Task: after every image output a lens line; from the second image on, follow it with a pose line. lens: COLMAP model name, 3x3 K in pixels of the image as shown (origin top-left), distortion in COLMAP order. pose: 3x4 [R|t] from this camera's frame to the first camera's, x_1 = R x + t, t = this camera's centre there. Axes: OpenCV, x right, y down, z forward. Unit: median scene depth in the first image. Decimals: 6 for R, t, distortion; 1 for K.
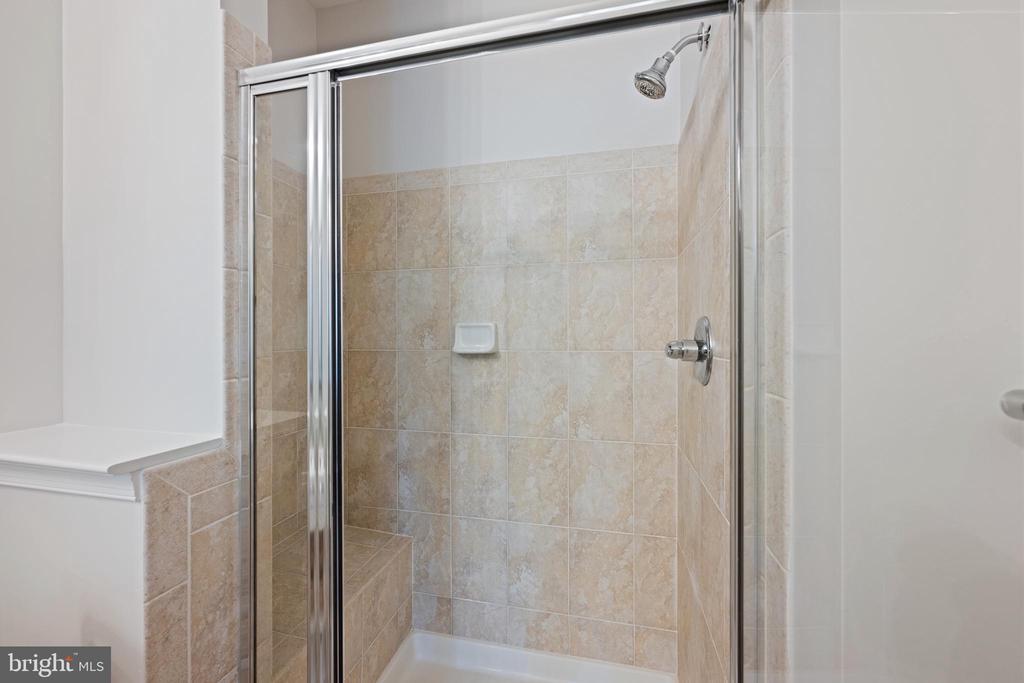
lens RADIAL K [[406.9, 0, 510.1], [0, 406.9, 339.1], [0, 0, 1]] dist [0.000314, 0.000104]
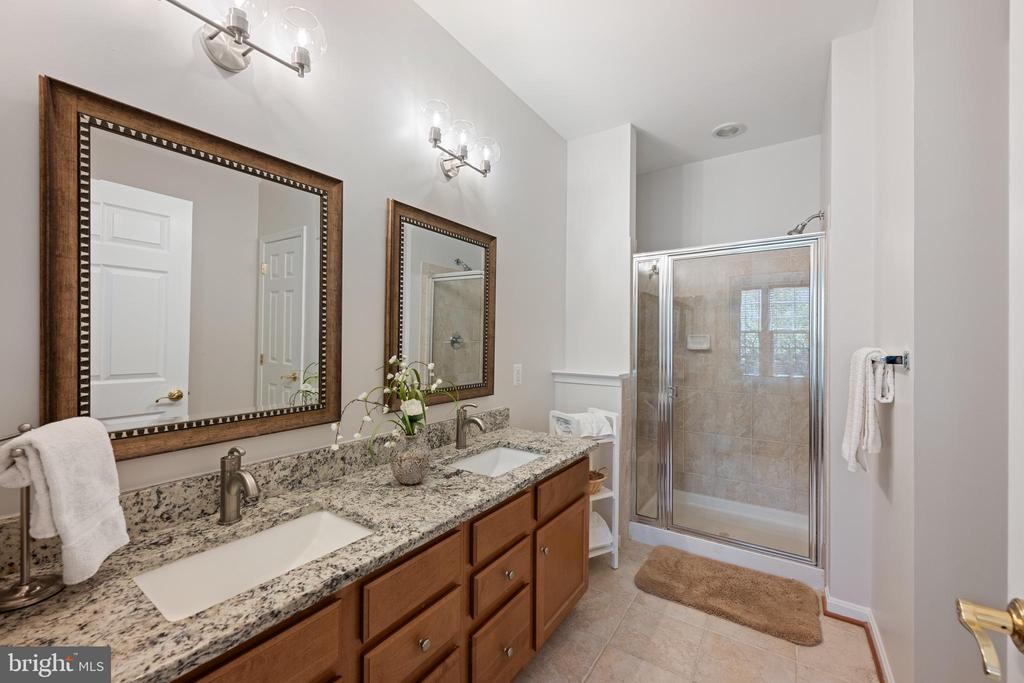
lens RADIAL K [[406.9, 0, 510.1], [0, 406.9, 342.8], [0, 0, 1]] dist [0.000314, 0.000104]
pose [[0.932461, 0.006084, -0.361218, -0.229113], [-0.005879, 0.999981, 0.001665, 0.002823], [0.361222, 0.000571, 0.932480, -1.218599]]
